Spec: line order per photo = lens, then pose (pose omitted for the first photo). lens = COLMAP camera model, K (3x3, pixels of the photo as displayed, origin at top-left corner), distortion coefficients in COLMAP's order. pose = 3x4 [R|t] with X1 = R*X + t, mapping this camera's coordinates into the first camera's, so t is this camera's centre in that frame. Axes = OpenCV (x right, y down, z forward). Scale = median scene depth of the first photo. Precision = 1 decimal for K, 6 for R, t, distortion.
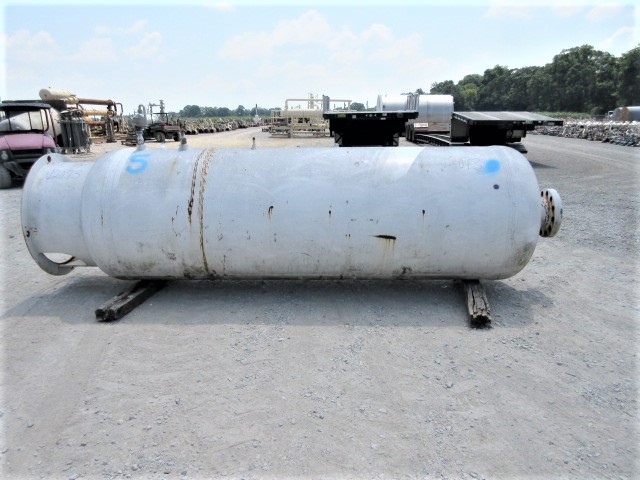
lens RADIAL K [[486.8, 0, 320.0], [0, 486.8, 240.0], [0, 0, 1]] dist [-0.005564, -0.005950]
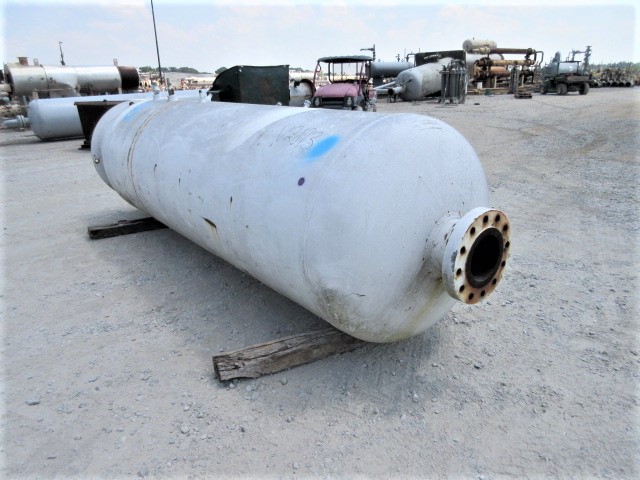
lens RADIAL K [[486.8, 0, 320.0], [0, 486.8, 240.0], [0, 0, 1]] dist [-0.005564, -0.005950]
pose [[0.630803, 0.246224, -0.735840, 0.115388], [-0.175430, 0.969019, 0.173860, -0.020315], [0.755852, 0.019417, 0.654455, 0.085880]]
